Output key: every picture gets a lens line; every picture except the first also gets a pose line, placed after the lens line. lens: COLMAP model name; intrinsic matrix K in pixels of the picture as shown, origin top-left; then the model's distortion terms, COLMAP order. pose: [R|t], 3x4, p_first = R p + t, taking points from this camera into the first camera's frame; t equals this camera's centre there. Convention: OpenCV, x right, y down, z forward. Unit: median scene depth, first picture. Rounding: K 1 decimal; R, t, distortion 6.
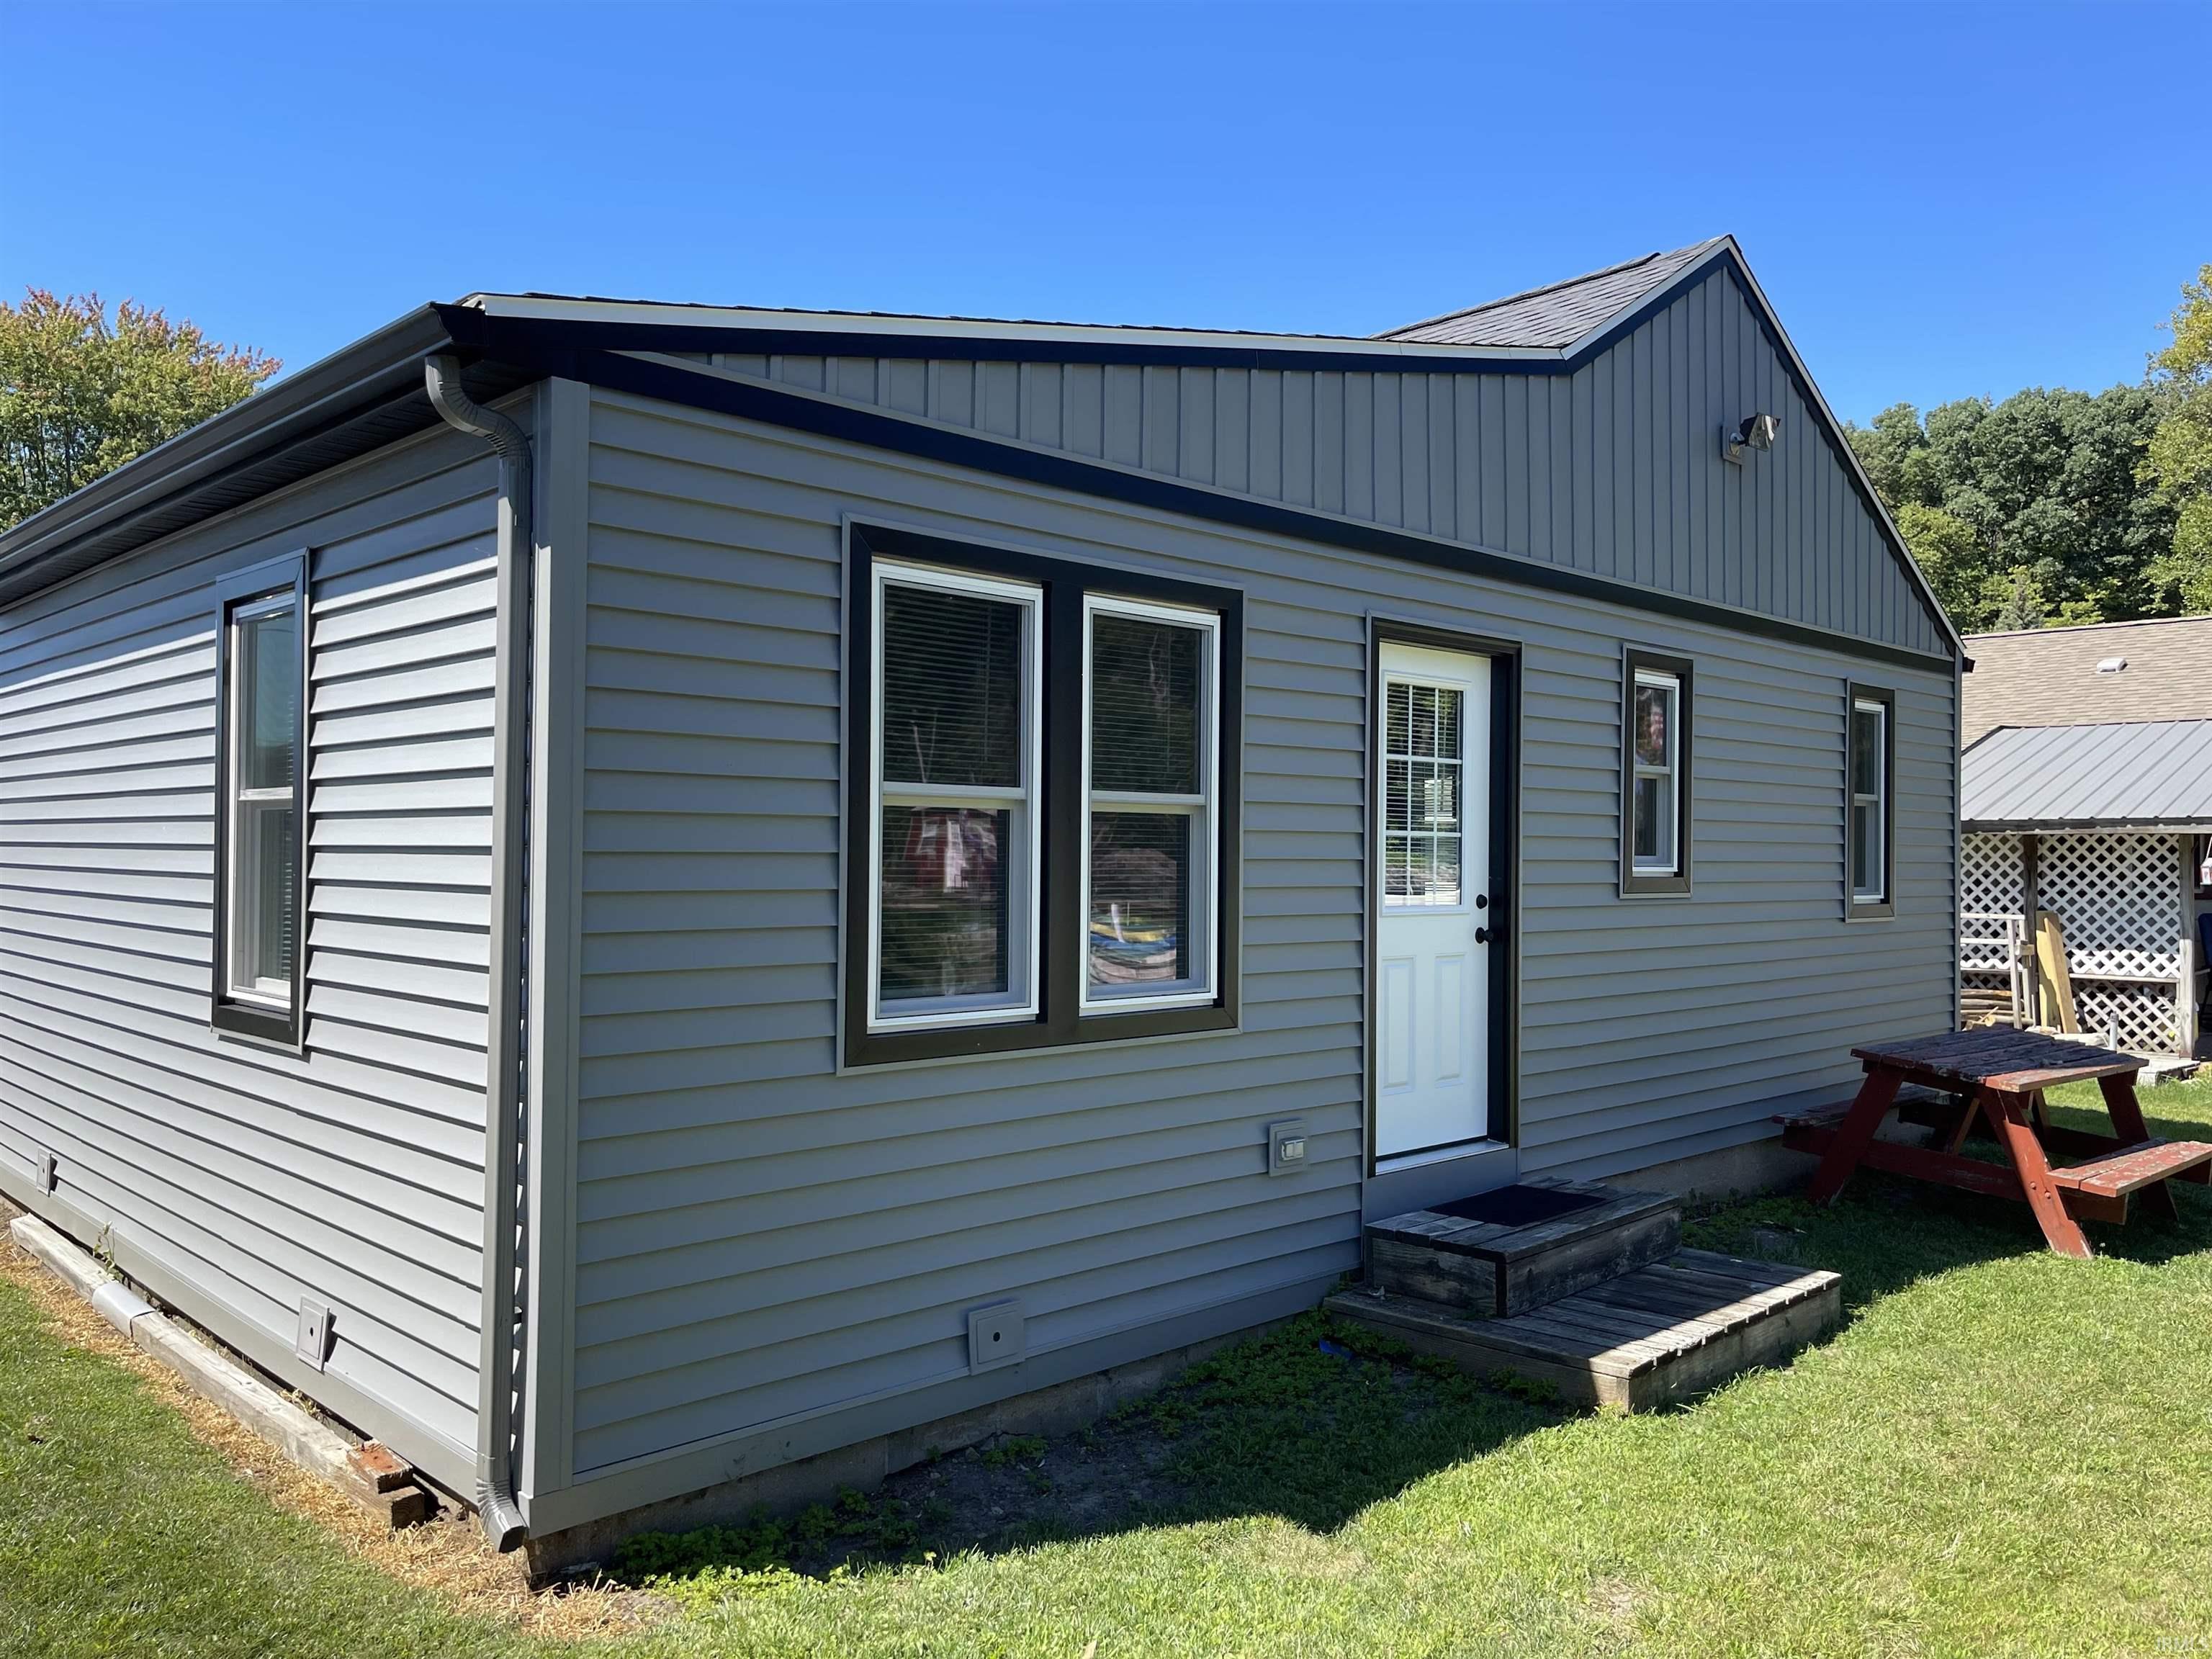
lens RADIAL K [[1670.0, 0, 1112.2], [0, 1670.0, 833.4], [0, 0, 1]] dist [0.086536, -0.114998]
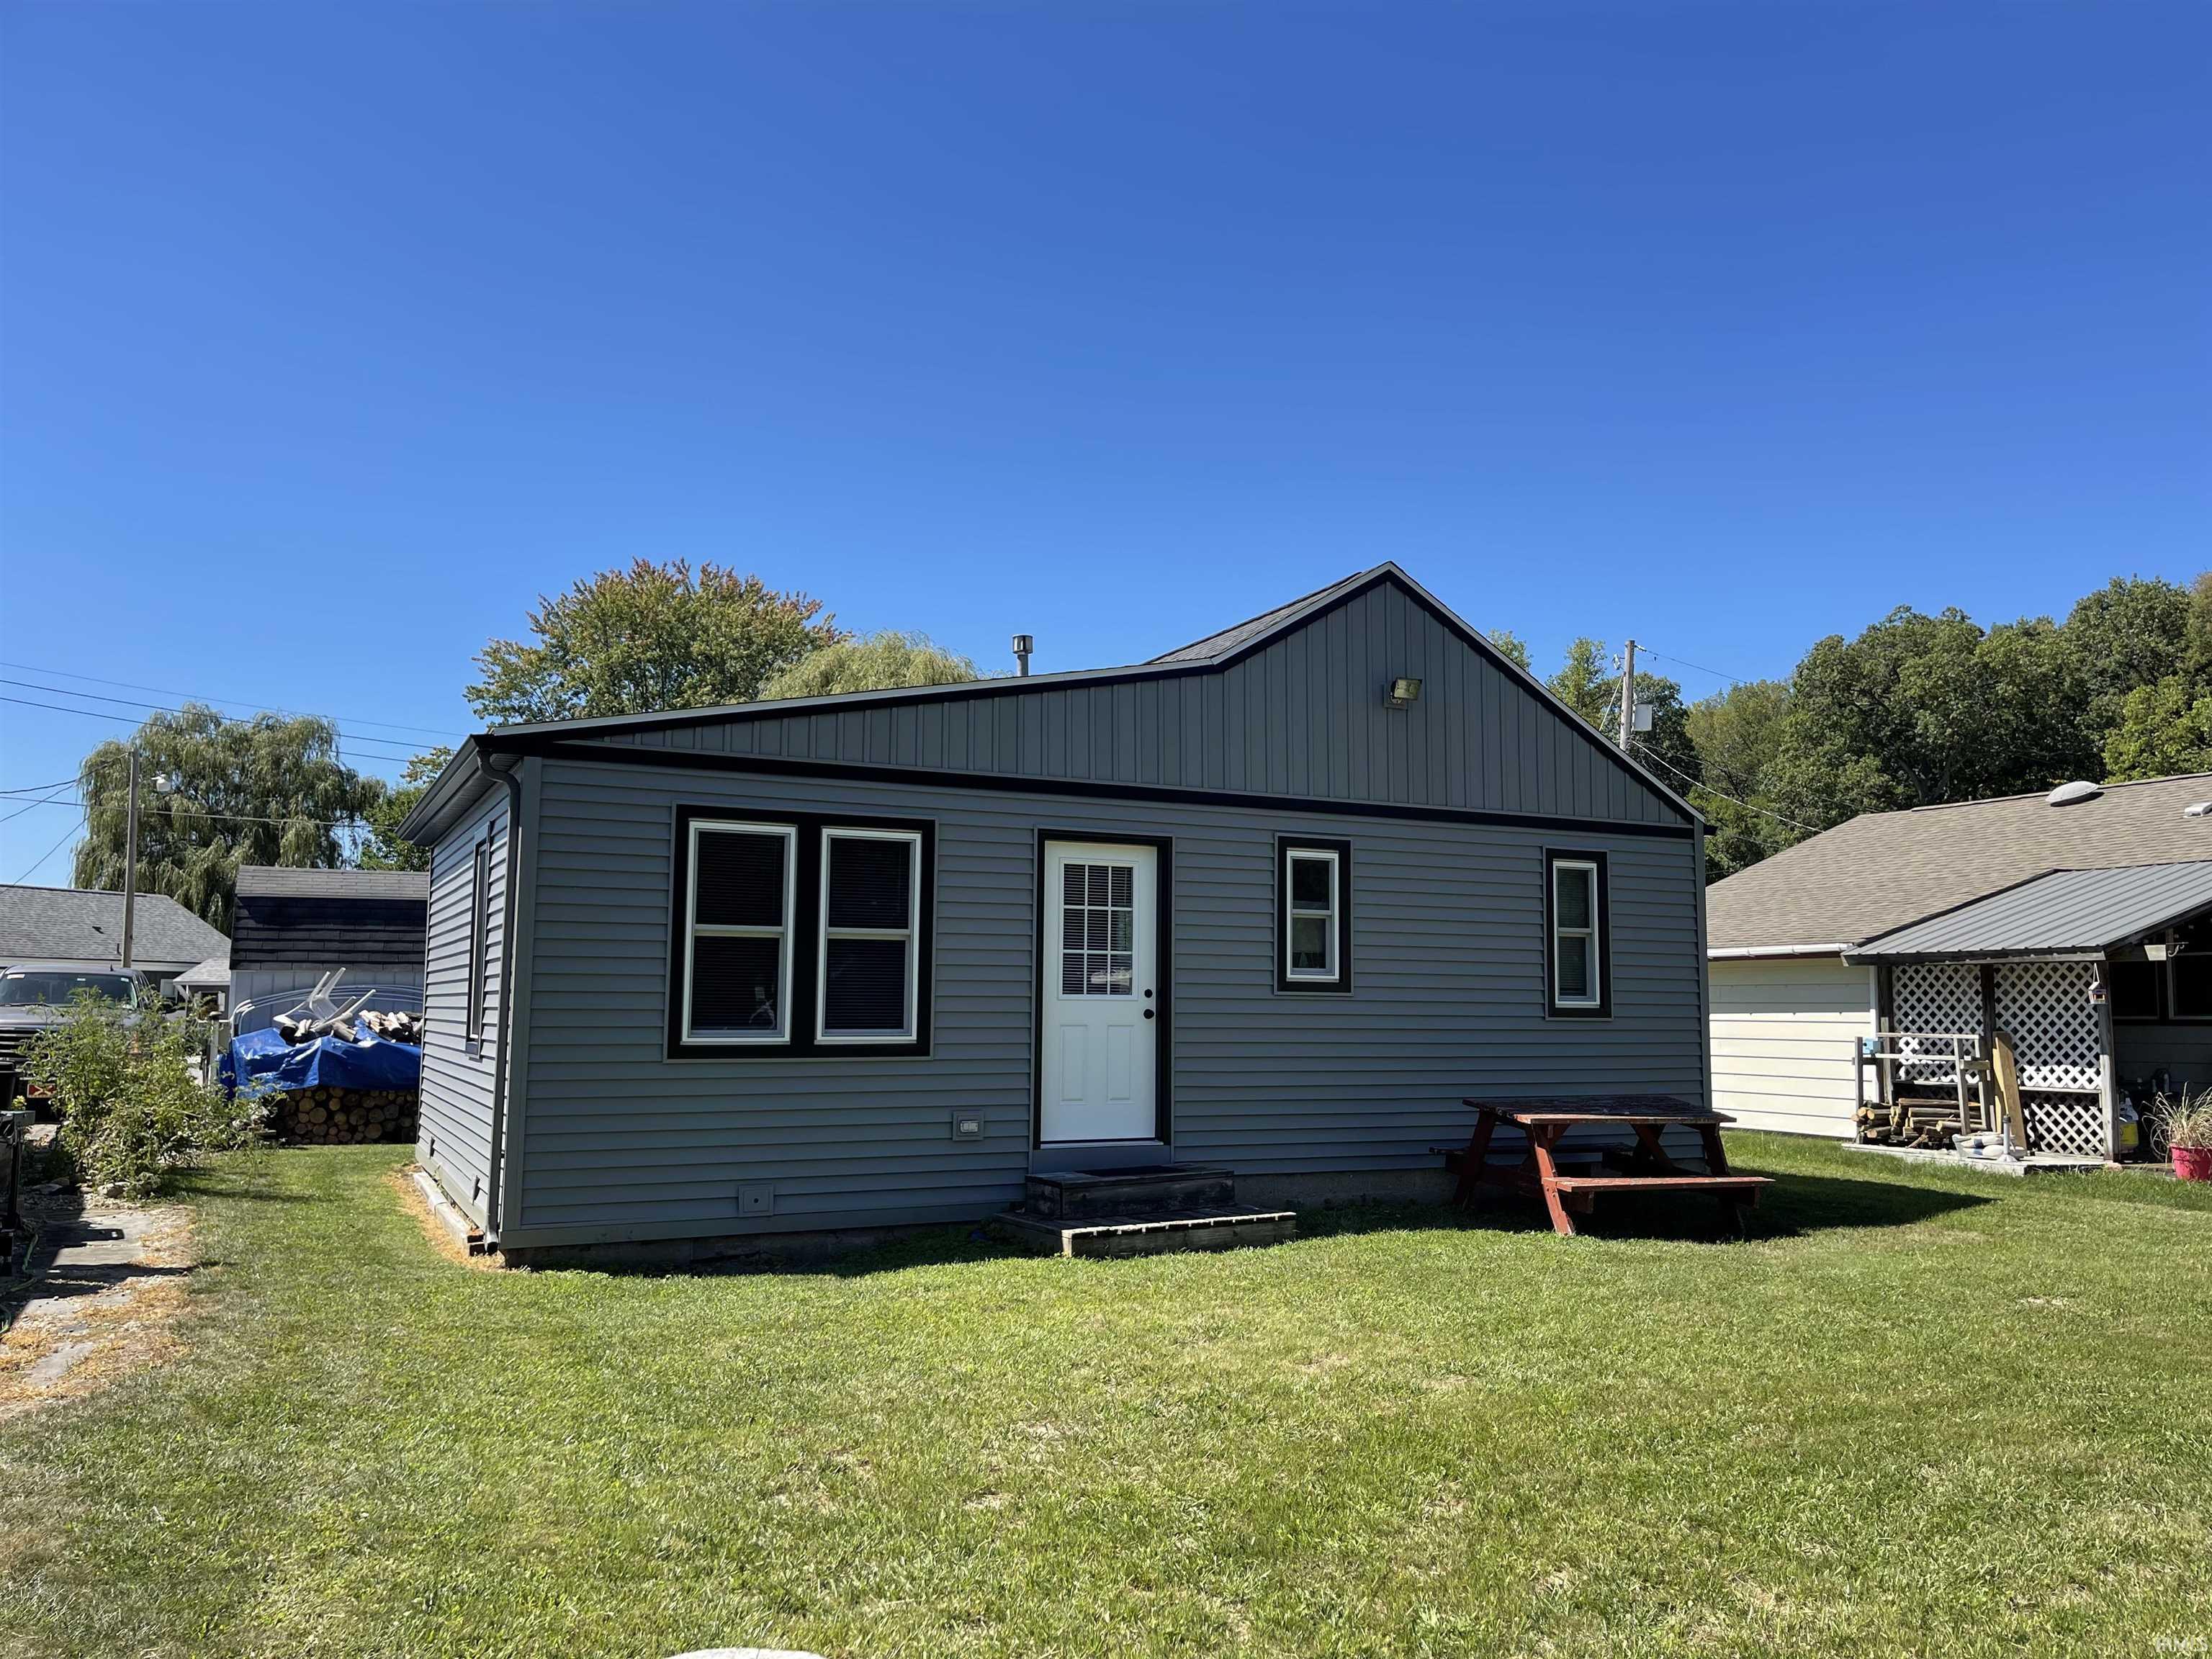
lens RADIAL K [[1670.0, 0, 1112.2], [0, 1670.0, 833.4], [0, 0, 1]] dist [0.086536, -0.114998]
pose [[0.951647, -0.034088, -0.305295, 0.574679], [0.004660, 0.995312, -0.096606, 0.035113], [0.307157, 0.090512, 0.947345, -0.483379]]
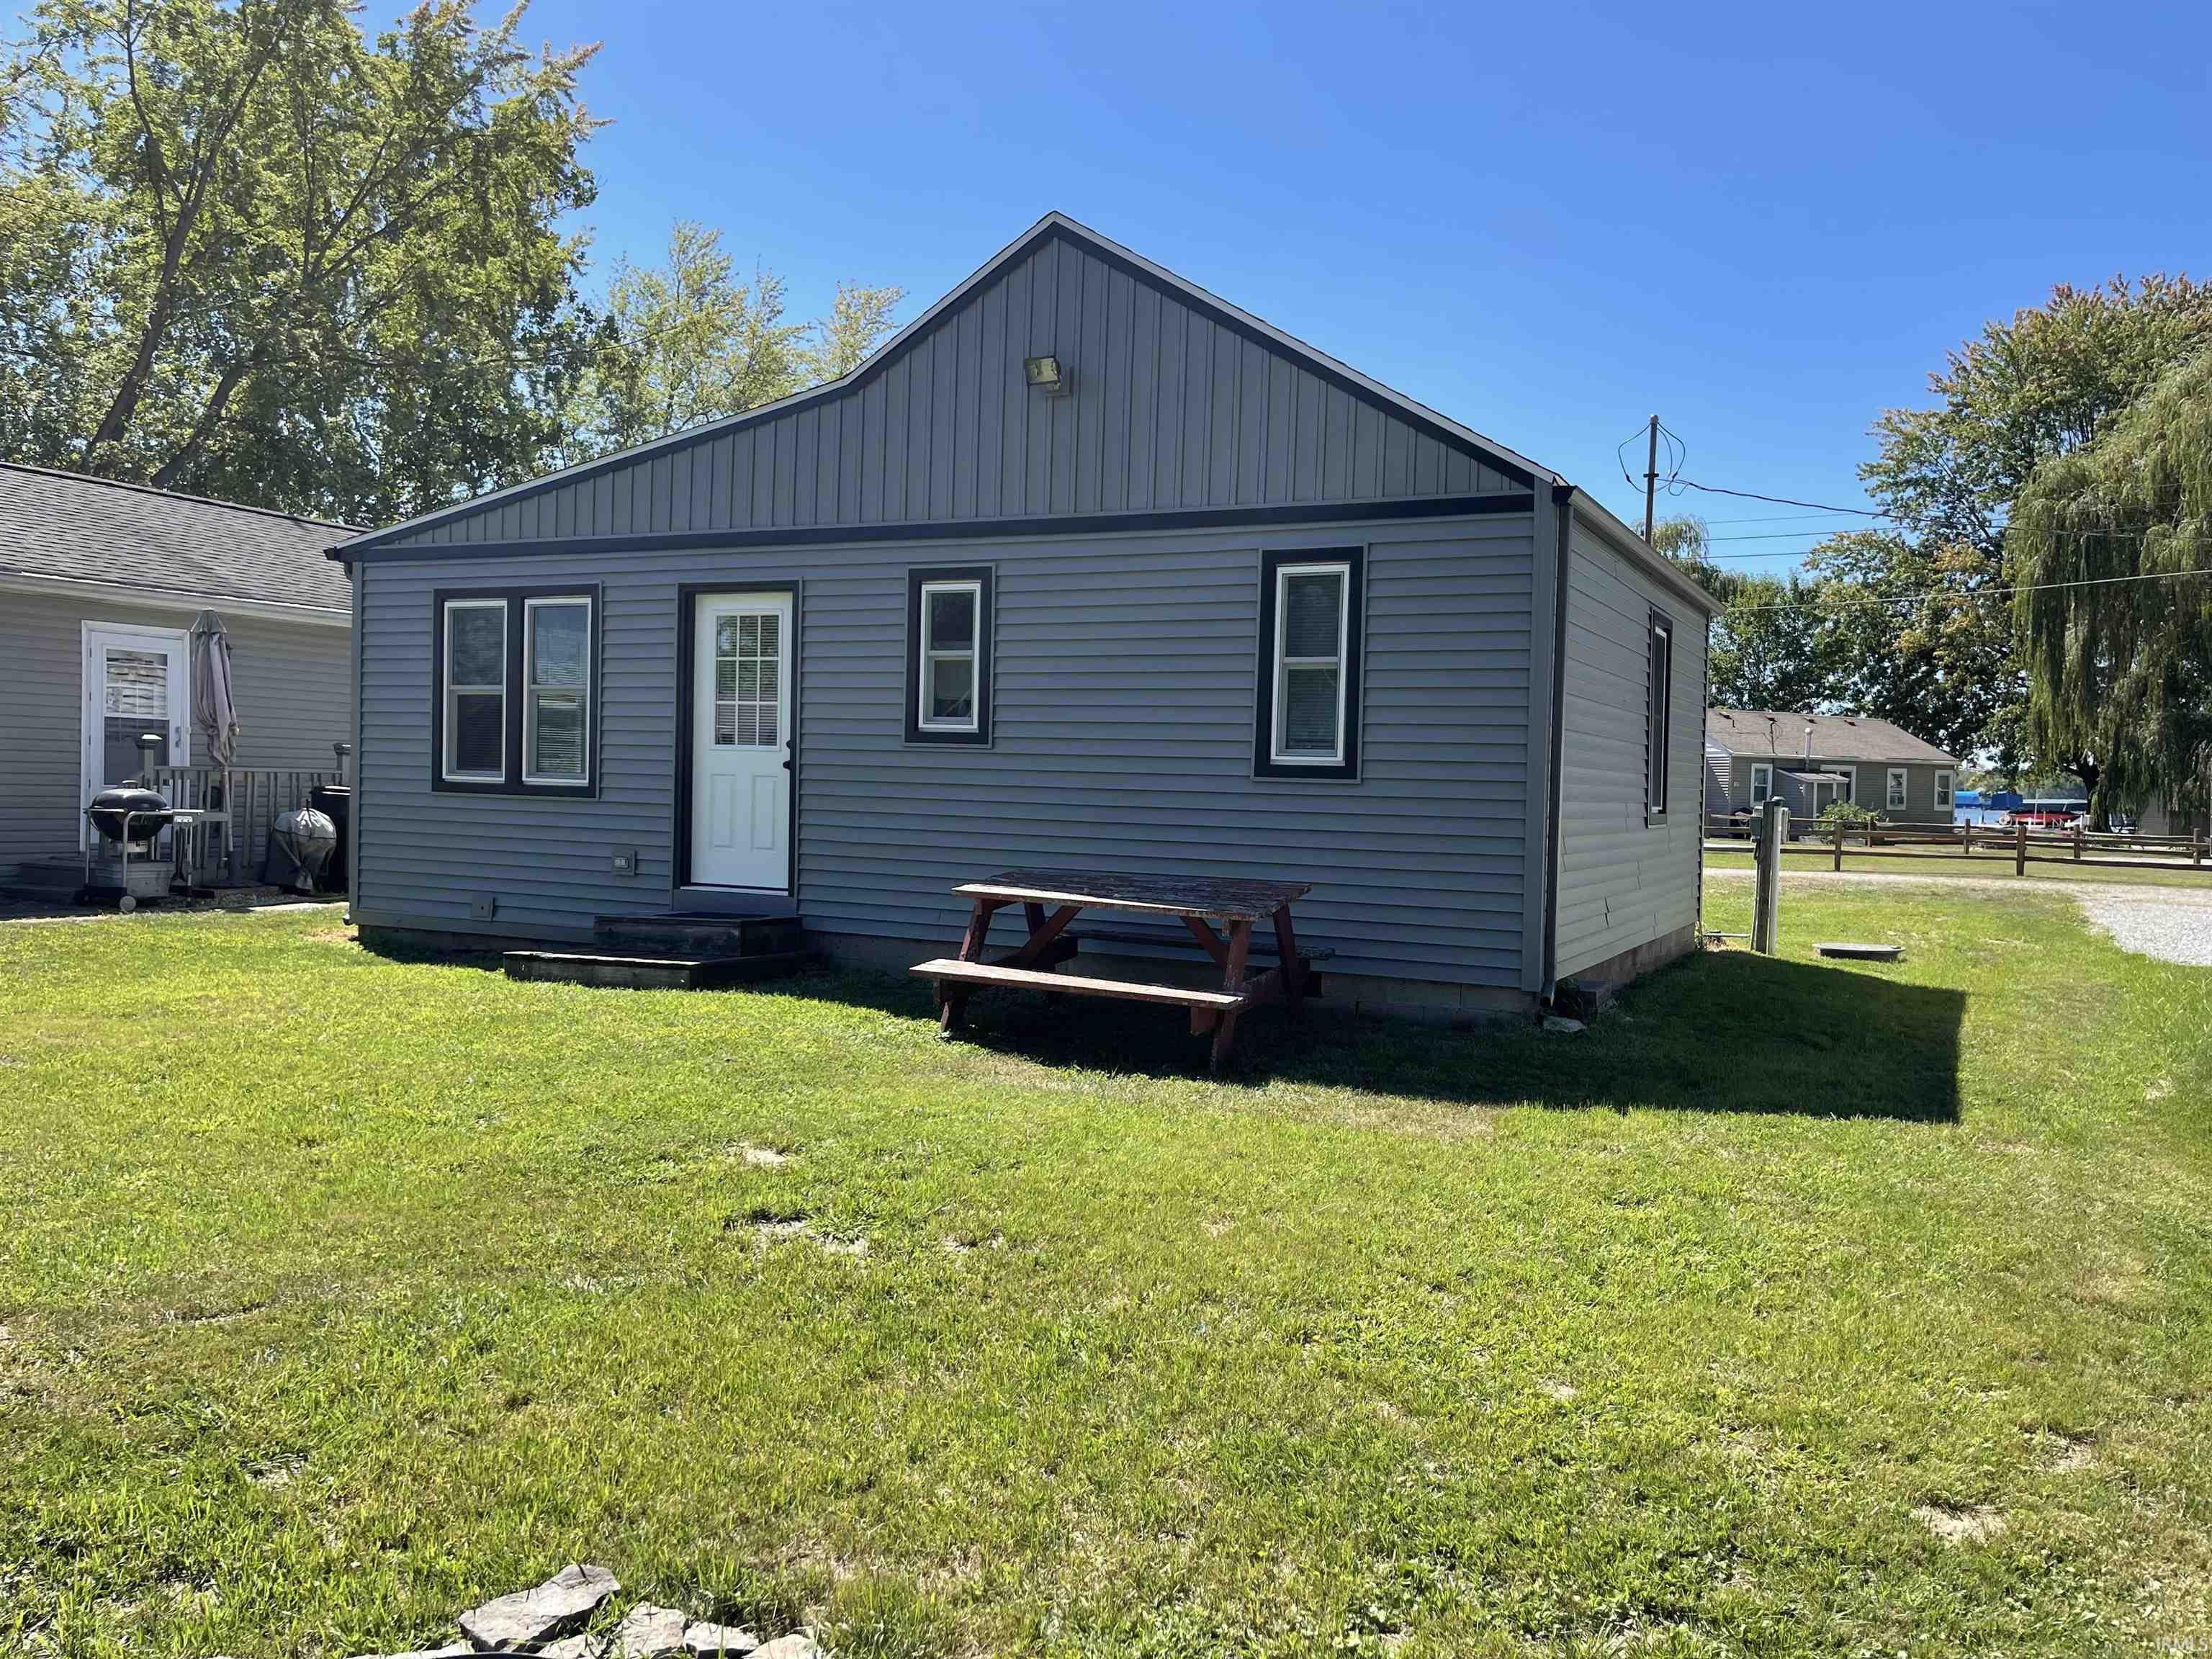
lens RADIAL K [[1670.0, 0, 1112.2], [0, 1670.0, 833.4], [0, 0, 1]] dist [0.086536, -0.114998]
pose [[0.321439, 0.029959, -0.946456, 1.537871], [-0.015598, 0.999531, 0.026342, 0.065617], [0.946802, 0.006296, 0.321756, 0.643302]]
